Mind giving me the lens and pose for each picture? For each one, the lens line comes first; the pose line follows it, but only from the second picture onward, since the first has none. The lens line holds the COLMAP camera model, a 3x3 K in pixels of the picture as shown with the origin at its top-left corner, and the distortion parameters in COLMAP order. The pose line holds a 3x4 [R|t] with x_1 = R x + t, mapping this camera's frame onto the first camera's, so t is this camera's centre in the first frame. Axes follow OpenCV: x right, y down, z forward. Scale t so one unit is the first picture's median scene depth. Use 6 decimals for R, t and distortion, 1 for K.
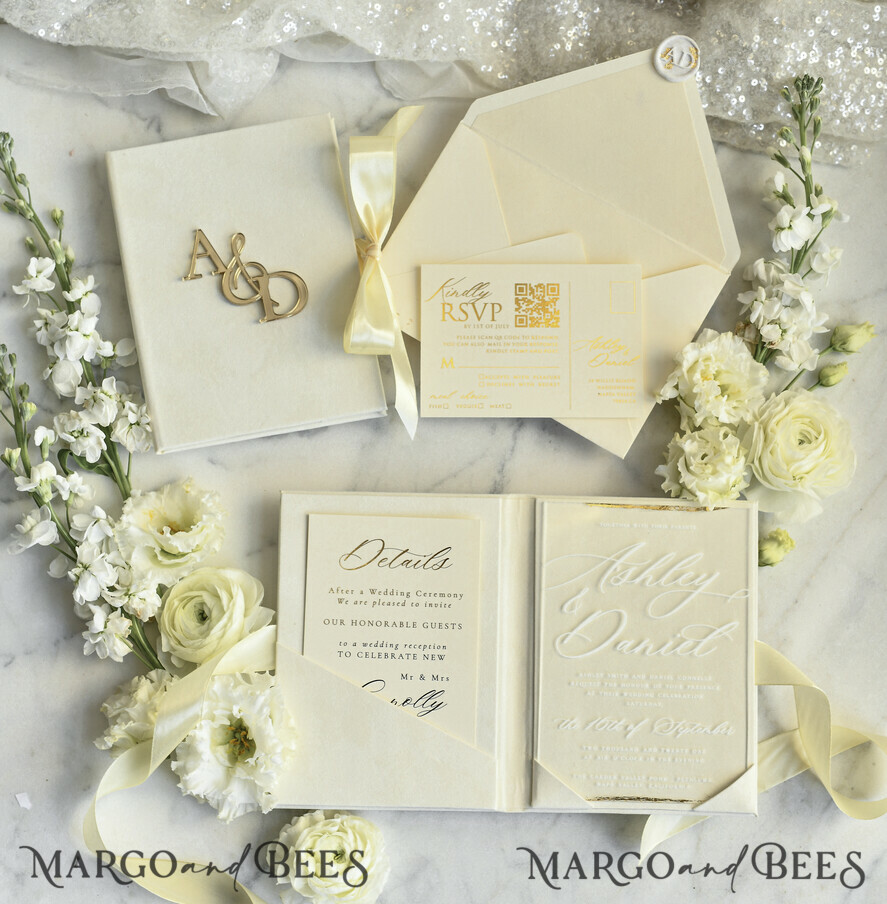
lens RADIAL K [[2071.6, 0, 403.2], [0, 2071.6, 413.2], [0, 0, 1]] dist [-0.001197, 0.000000]
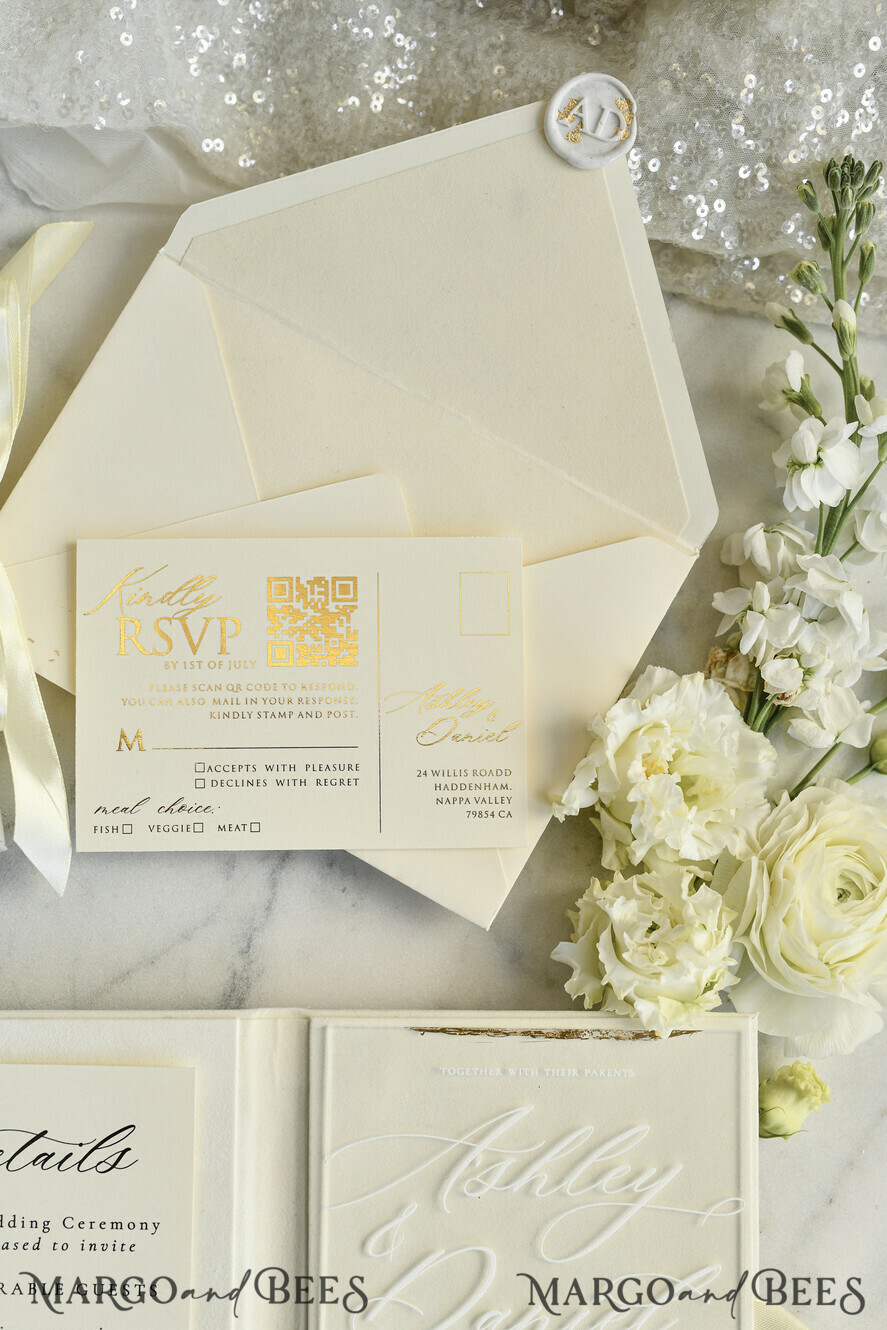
lens RADIAL K [[2063.6, 0, 442.6], [0, 2063.6, 649.6], [0, 0, 1]] dist [-0.035316, 0.000000]
pose [[0.997762, -0.008688, 0.066297, 0.063082], [0.007473, 0.999800, 0.018541, -0.054359], [-0.066444, -0.018004, 0.997628, 0.508249]]
